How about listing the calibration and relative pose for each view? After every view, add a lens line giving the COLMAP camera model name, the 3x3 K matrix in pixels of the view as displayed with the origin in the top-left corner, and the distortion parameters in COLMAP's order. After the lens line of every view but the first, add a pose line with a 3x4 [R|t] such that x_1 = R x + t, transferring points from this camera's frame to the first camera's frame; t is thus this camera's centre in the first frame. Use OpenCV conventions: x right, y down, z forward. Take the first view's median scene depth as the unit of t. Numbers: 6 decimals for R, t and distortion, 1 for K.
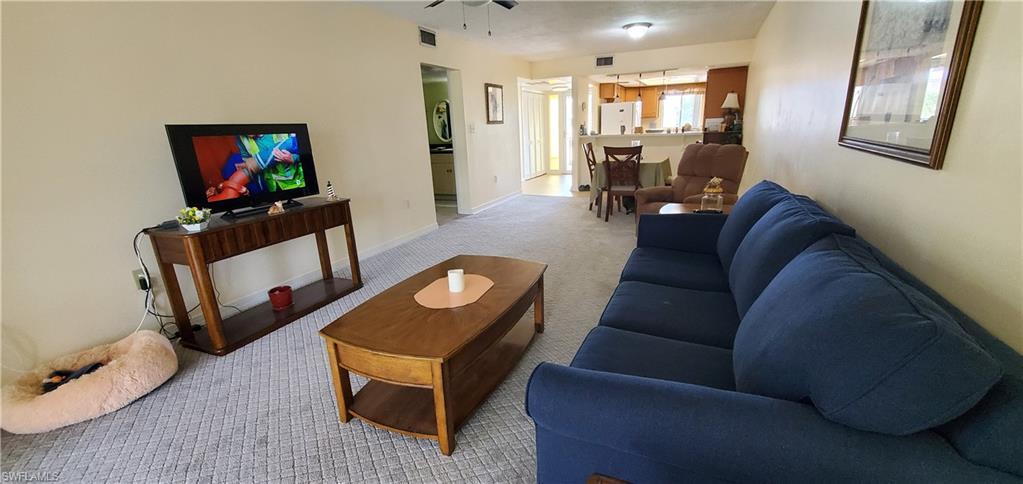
lens RADIAL K [[407.6, 0, 521.5], [0, 407.6, 247.9], [0, 0, 1]] dist [0.004069, -0.003501]
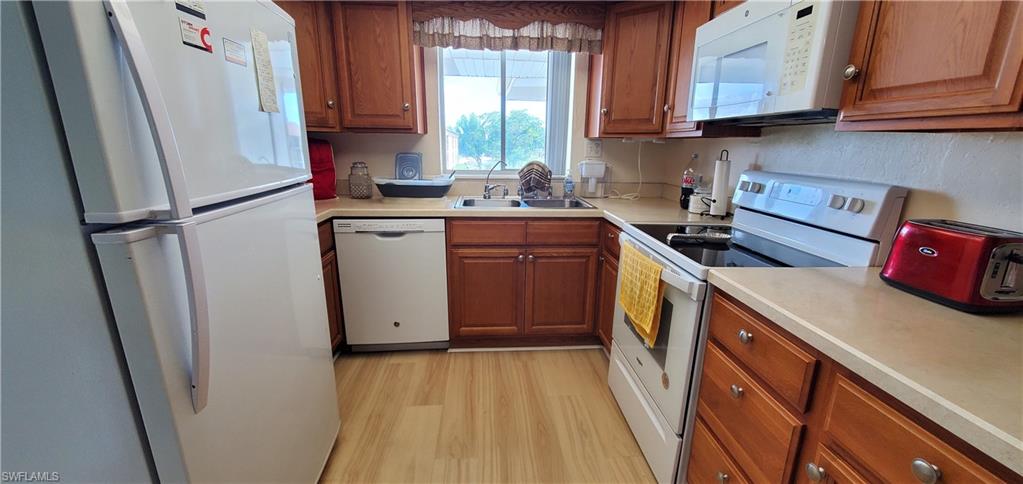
lens RADIAL K [[407.6, 0, 521.5], [0, 407.6, 247.9], [0, 0, 1]] dist [0.004069, -0.003501]
pose [[0.878130, -0.072404, 0.472912, 0.395394], [0.094515, 0.995255, -0.023125, -0.358309], [-0.468994, 0.065004, 0.880806, 1.134169]]
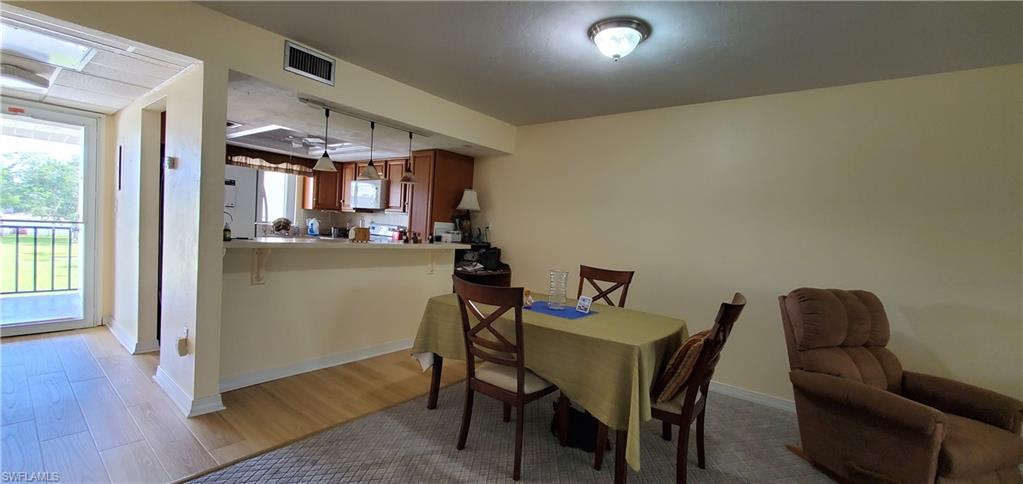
lens RADIAL K [[407.6, 0, 521.5], [0, 407.6, 247.9], [0, 0, 1]] dist [0.004069, -0.003501]
pose [[0.235171, 0.002683, 0.971950, -0.135794], [0.208182, 0.976649, -0.053067, -0.230214], [-0.949397, 0.214822, 0.229121, 0.787448]]
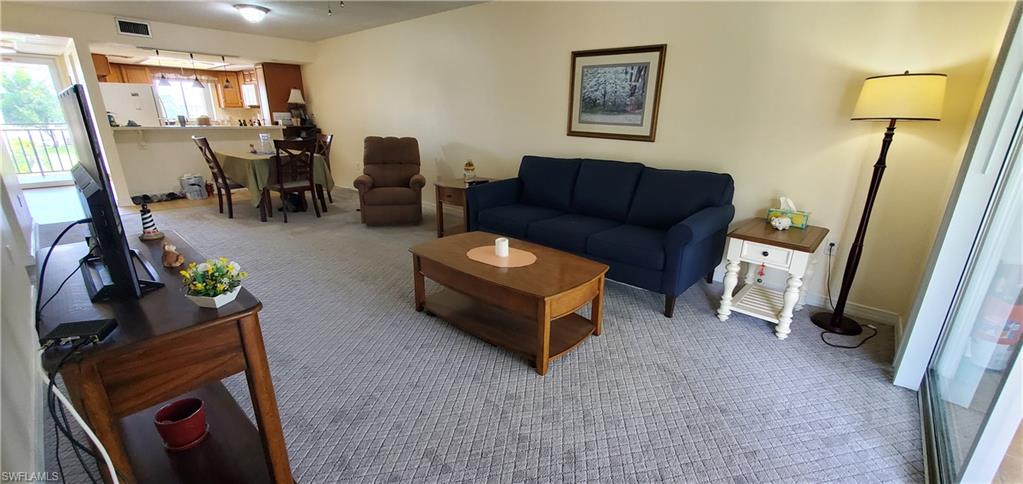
lens RADIAL K [[407.6, 0, 521.5], [0, 407.6, 247.9], [0, 0, 1]] dist [0.004069, -0.003501]
pose [[0.307949, -0.254706, 0.916675, -0.377734], [0.245694, 0.952106, 0.182012, -0.037361], [-0.919131, 0.169171, 0.355780, 0.158765]]
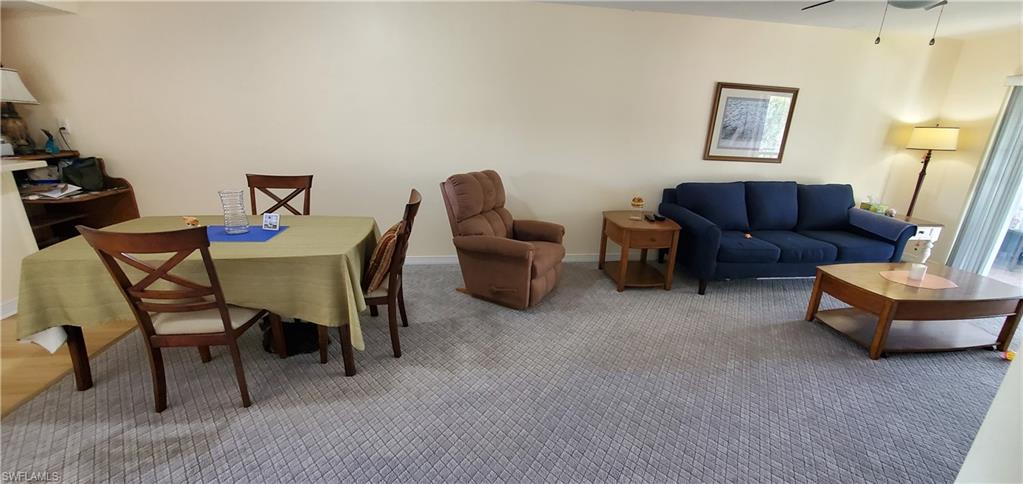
lens RADIAL K [[407.6, 0, 521.5], [0, 407.6, 247.9], [0, 0, 1]] dist [0.004069, -0.003501]
pose [[-0.522351, -0.248156, 0.815823, -0.173399], [0.225954, 0.882241, 0.413032, -0.265791], [-0.822249, 0.400086, -0.404768, 0.803109]]
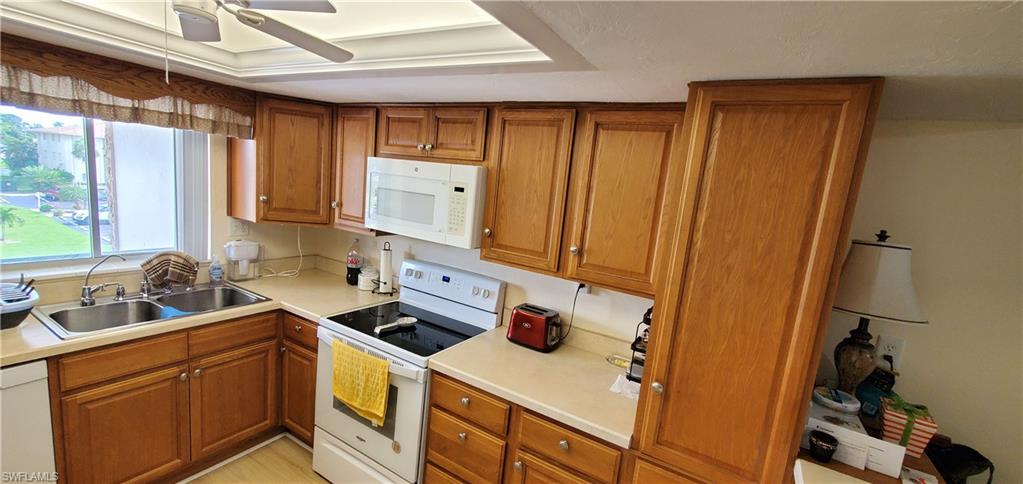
lens RADIAL K [[407.6, 0, 521.5], [0, 407.6, 247.9], [0, 0, 1]] dist [0.004069, -0.003501]
pose [[0.110131, -0.111428, 0.987651, 0.309594], [0.182967, 0.978986, 0.090048, -0.428442], [-0.976931, 0.170791, 0.128205, 1.152170]]
